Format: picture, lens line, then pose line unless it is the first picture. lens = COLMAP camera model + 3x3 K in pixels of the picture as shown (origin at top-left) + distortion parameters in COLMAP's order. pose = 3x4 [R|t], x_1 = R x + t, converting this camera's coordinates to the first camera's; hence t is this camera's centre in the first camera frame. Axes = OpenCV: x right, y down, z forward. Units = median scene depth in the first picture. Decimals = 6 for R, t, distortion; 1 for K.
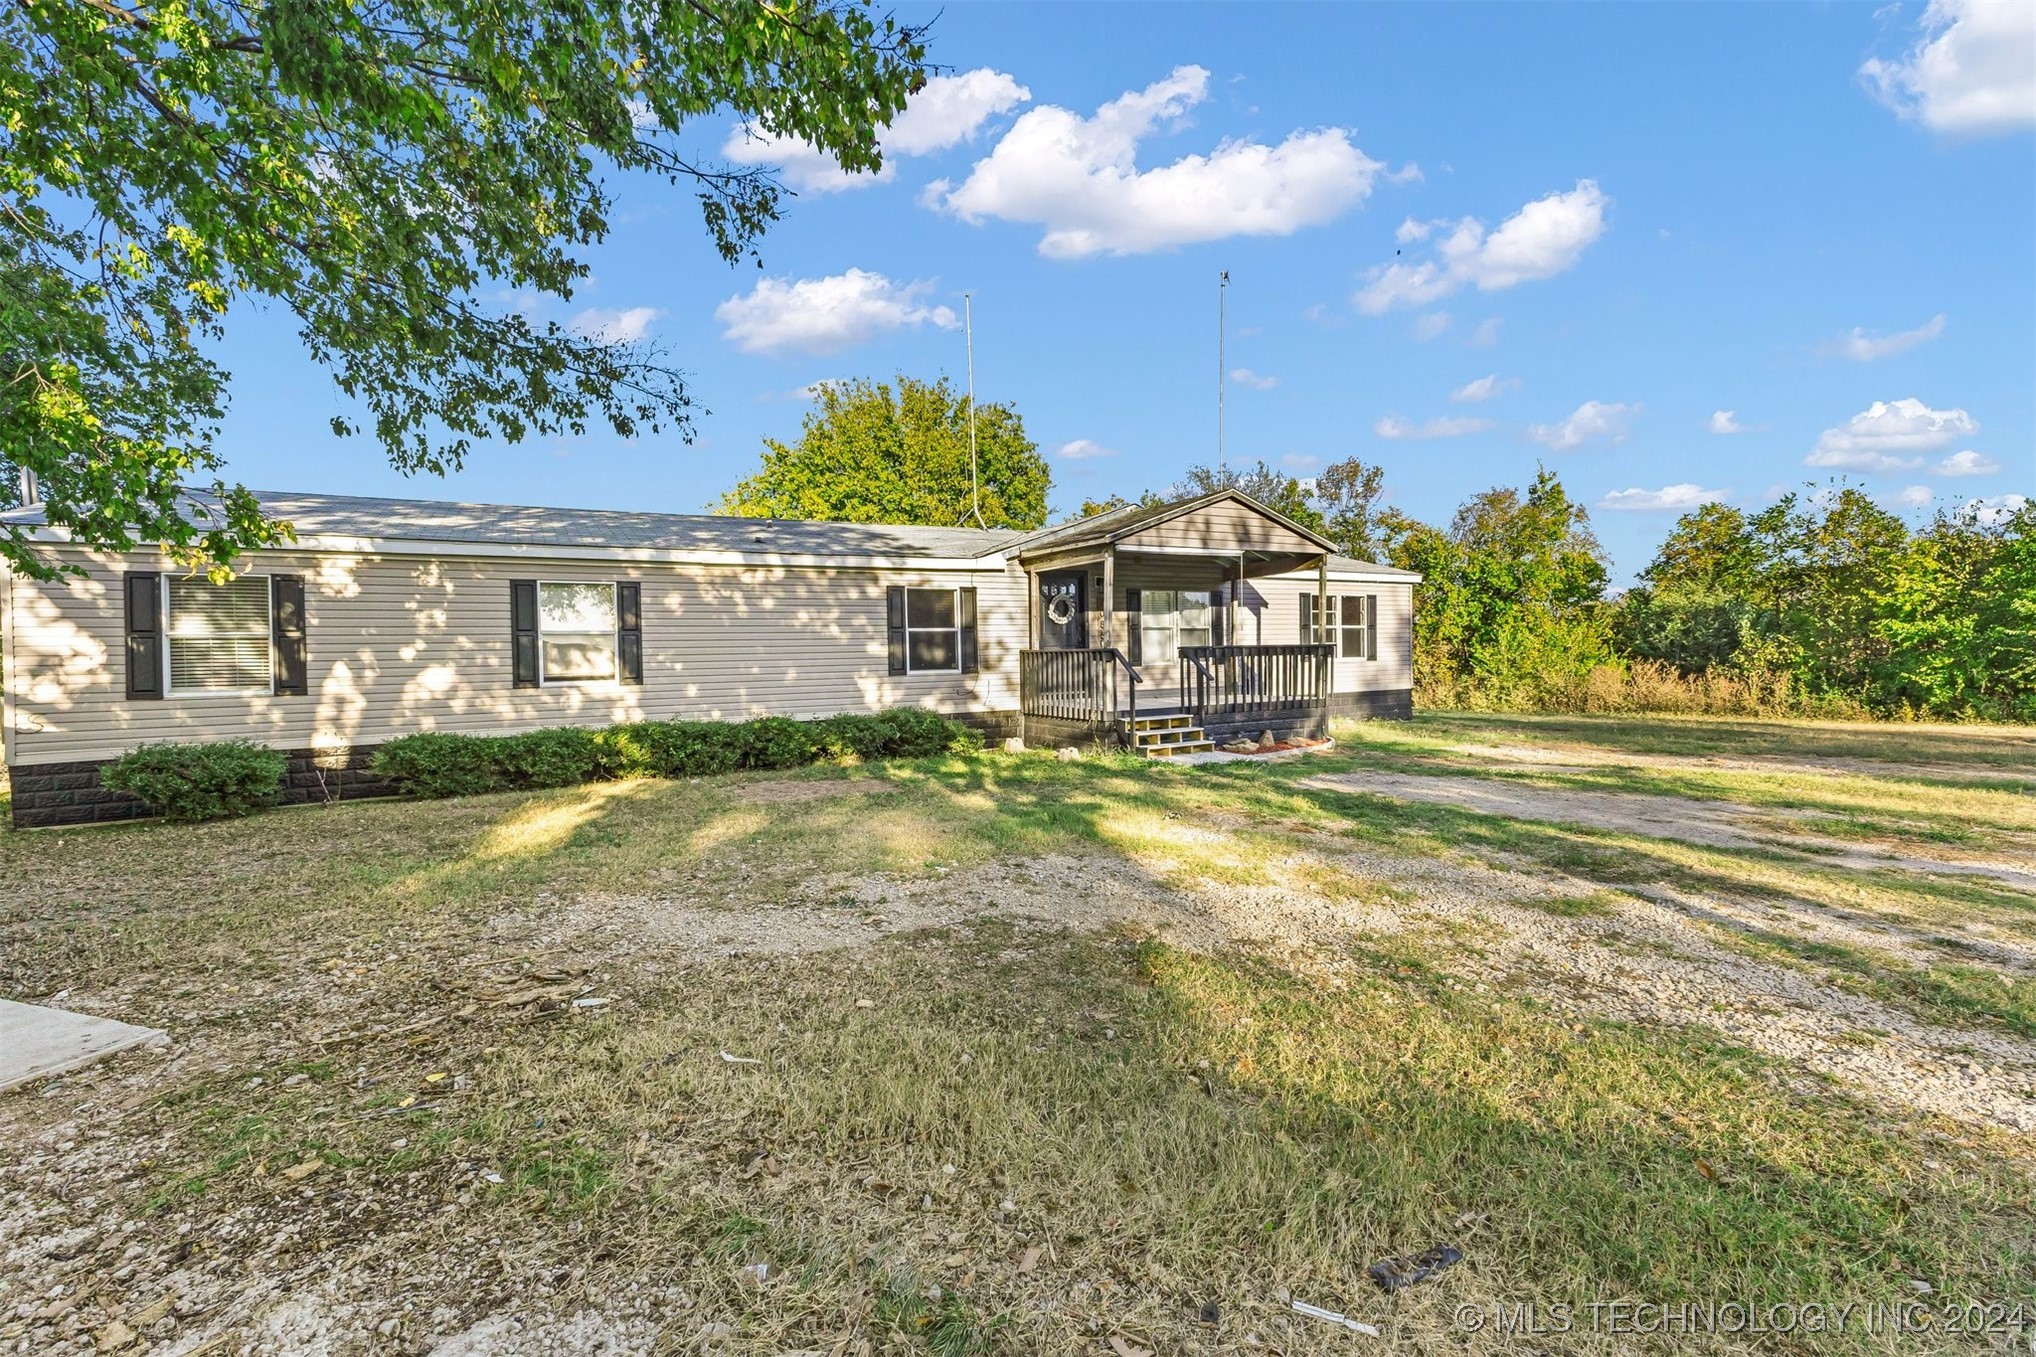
lens RADIAL K [[902.0, 0, 1010.1], [0, 902.0, 665.0], [0, 0, 1]] dist [0.007968, 0.000089]
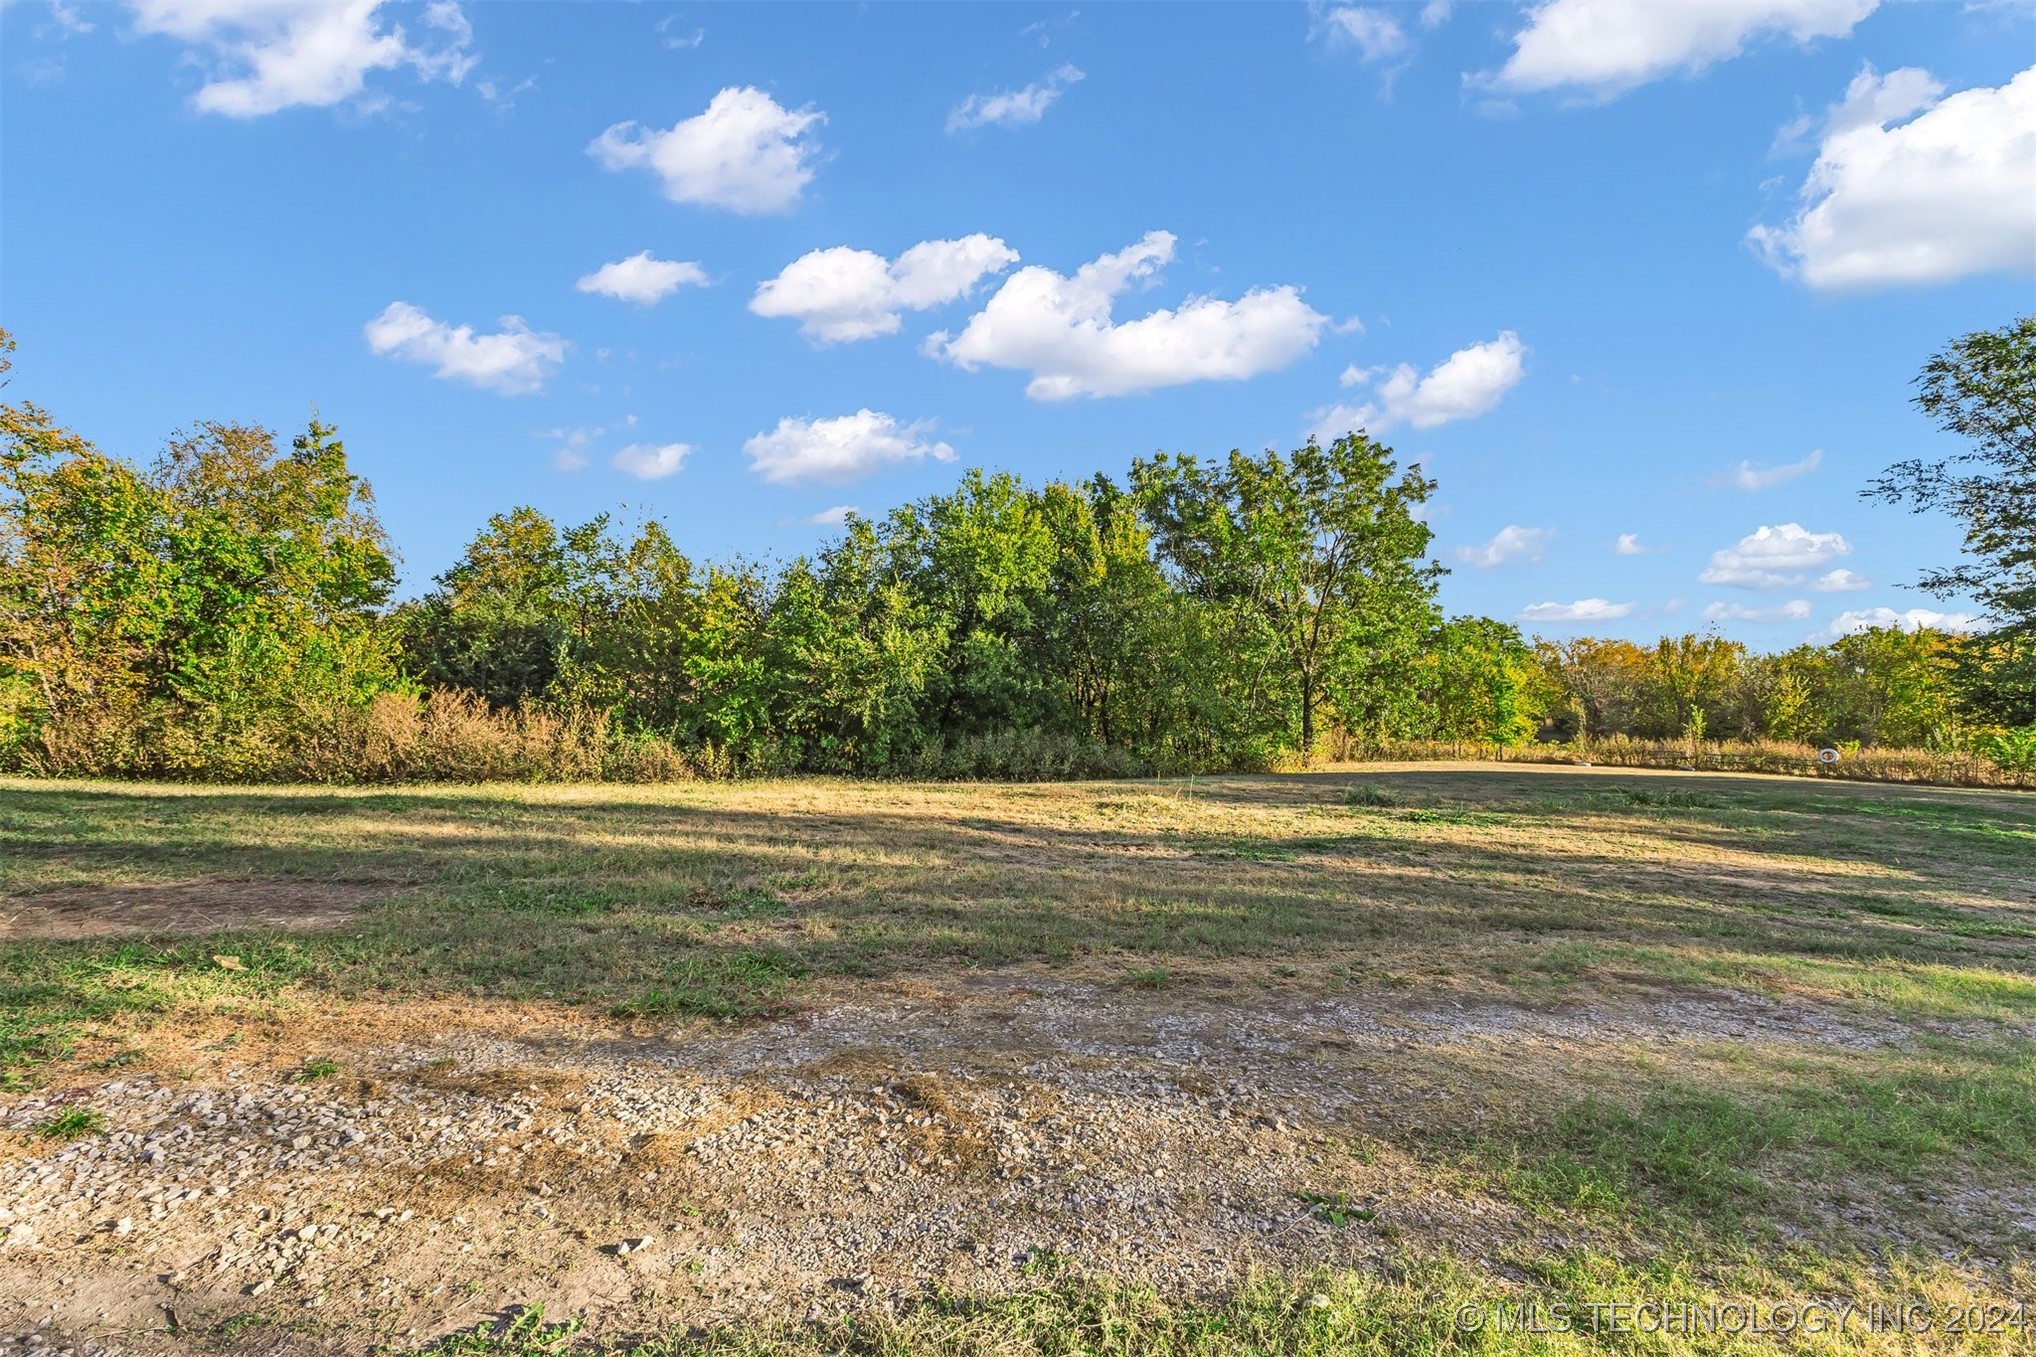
lens RADIAL K [[902.0, 0, 1010.1], [0, 902.0, 665.0], [0, 0, 1]] dist [0.007968, 0.000089]
pose [[0.356924, 0.055986, 0.932454, 0.142627], [-0.040009, 0.998203, -0.044619, -0.008241], [-0.933276, -0.021381, 0.358523, 0.256177]]
